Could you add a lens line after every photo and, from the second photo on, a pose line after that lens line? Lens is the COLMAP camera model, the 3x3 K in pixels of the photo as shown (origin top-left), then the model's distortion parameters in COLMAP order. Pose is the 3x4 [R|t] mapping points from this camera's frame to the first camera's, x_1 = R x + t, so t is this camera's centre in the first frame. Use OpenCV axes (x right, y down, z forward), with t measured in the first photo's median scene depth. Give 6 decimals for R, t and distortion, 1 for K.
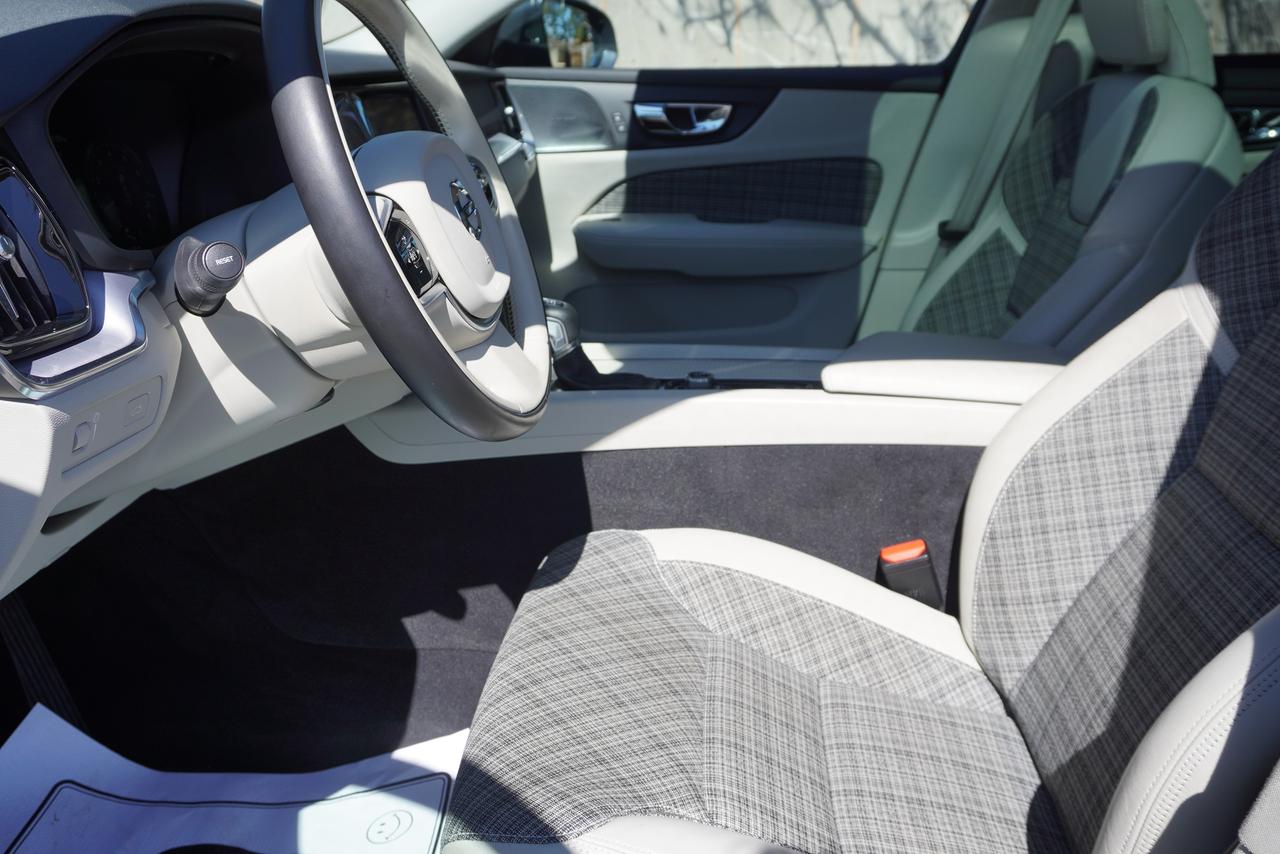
lens RADIAL K [[1119.1, 0, 640.8], [0, 1119.1, 424.3], [0, 0, 1]] dist [-0.000616, 0.007743]
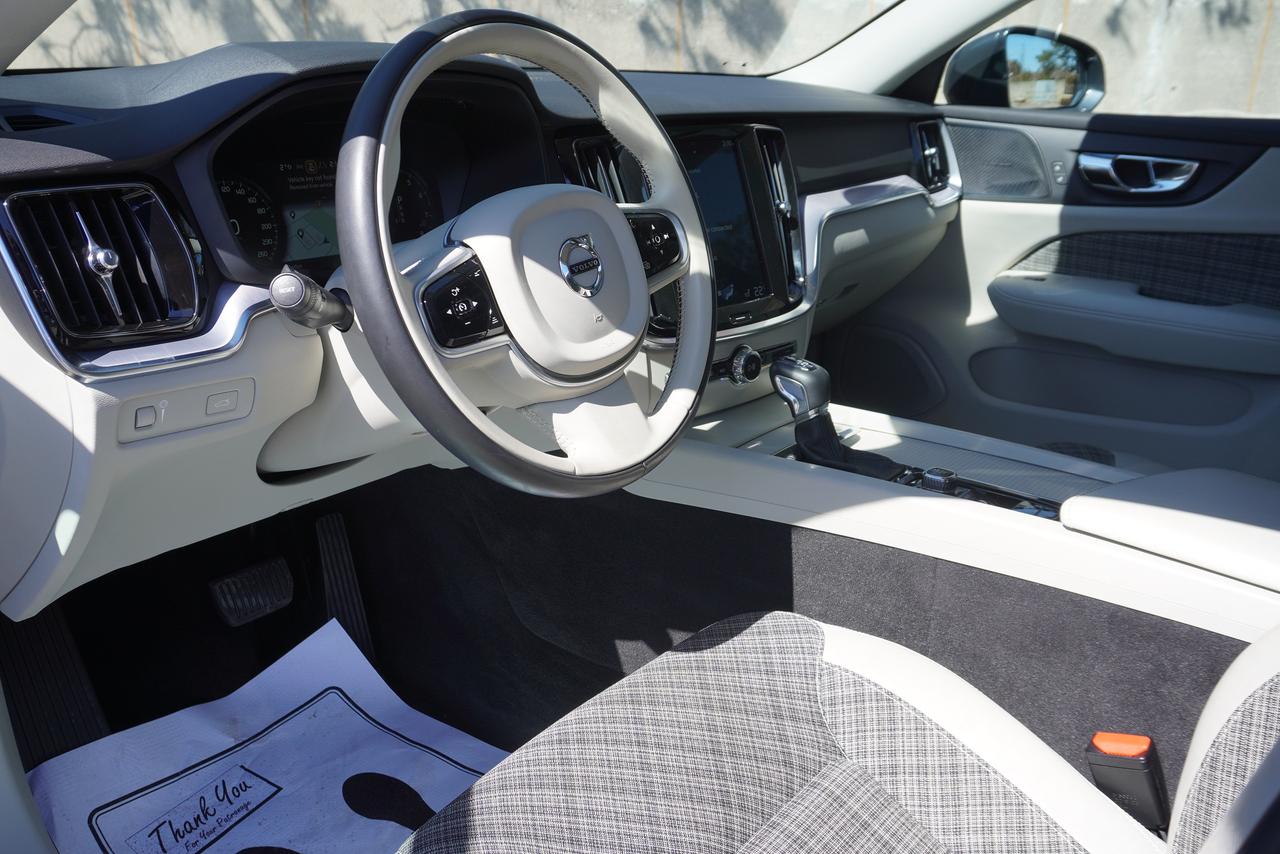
lens RADIAL K [[1119.1, 0, 641.2], [0, 1119.1, 429.9], [0, 0, 1]] dist [-0.000616, 0.007743]
pose [[0.830666, 0.197310, -0.520638, 0.281068], [-0.198030, 0.978655, 0.054935, -0.071399], [0.520364, 0.057470, 0.852009, 0.110538]]
